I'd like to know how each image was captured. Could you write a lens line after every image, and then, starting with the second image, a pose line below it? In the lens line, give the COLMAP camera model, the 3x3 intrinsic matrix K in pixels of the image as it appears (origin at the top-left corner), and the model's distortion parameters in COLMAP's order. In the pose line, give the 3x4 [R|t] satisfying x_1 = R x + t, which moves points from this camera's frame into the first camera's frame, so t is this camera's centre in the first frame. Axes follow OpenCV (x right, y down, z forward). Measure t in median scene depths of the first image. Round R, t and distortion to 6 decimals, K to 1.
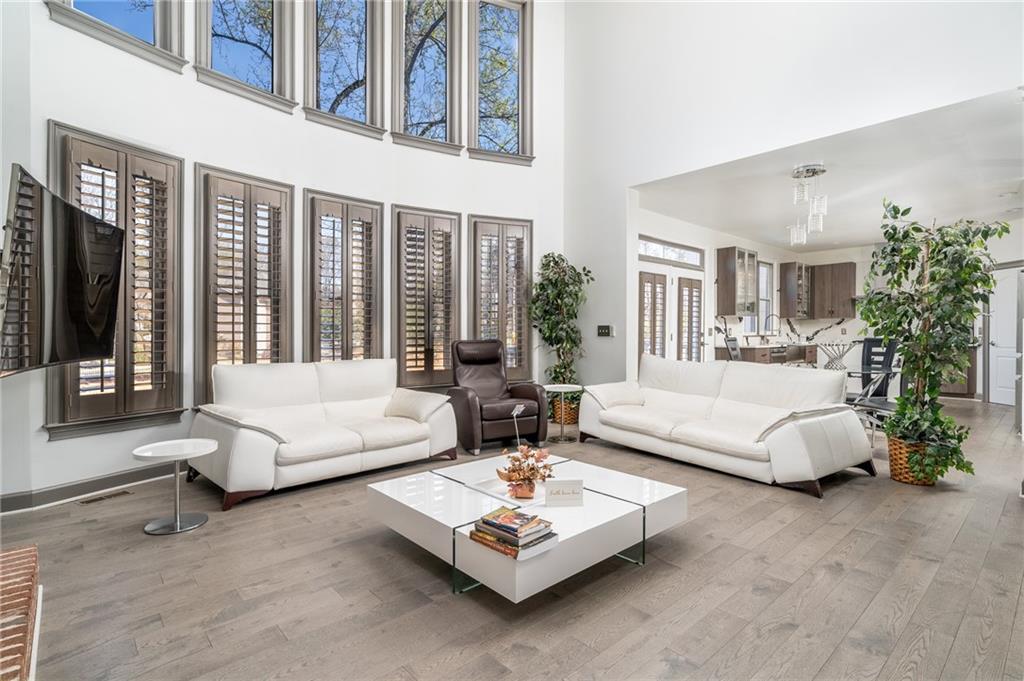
lens RADIAL K [[492.9, 0, 512.0], [0, 492.9, 340.5], [0, 0, 1]] dist [-0.003253, -0.000467]
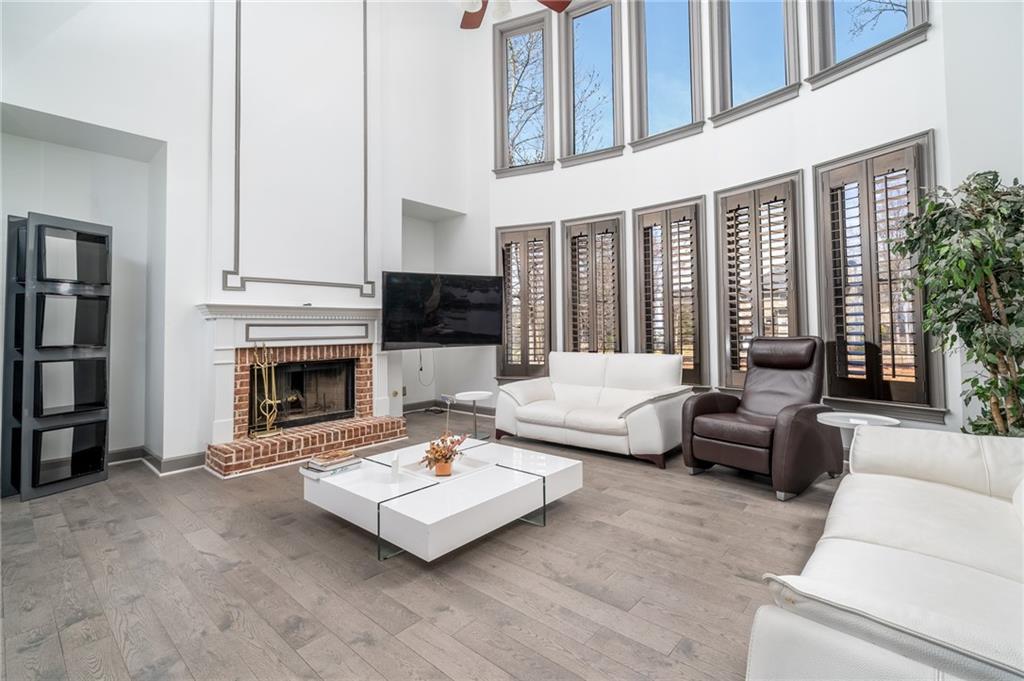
lens RADIAL K [[445.4, 0, 515.2], [0, 445.4, 314.6], [0, 0, 1]] dist [-0.002000, 0.000069]
pose [[0.145586, -0.034560, -0.988742, 0.740142], [0.001505, 0.999396, -0.034710, -0.016567], [0.989344, 0.003566, 0.145551, 0.678120]]
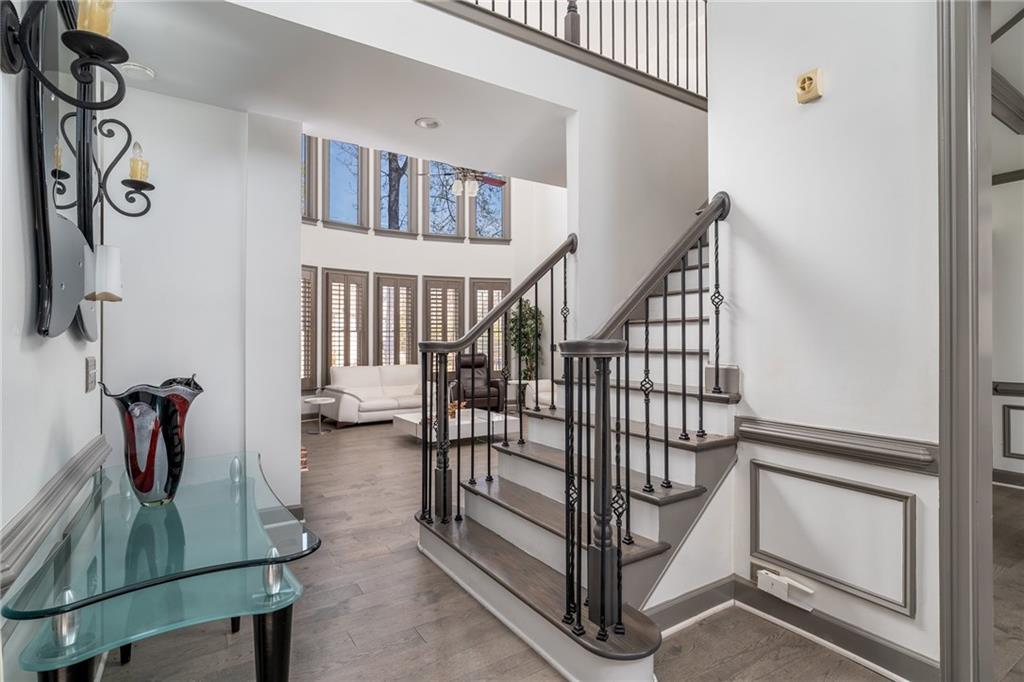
lens RADIAL K [[492.9, 0, 512.0], [0, 492.9, 341.0], [0, 0, 1]] dist [-0.003253, -0.000467]
pose [[0.987156, -0.005136, -0.159677, 0.467323], [0.002783, 0.999884, -0.014955, -0.025683], [0.159735, 0.014319, 0.987056, -0.905889]]
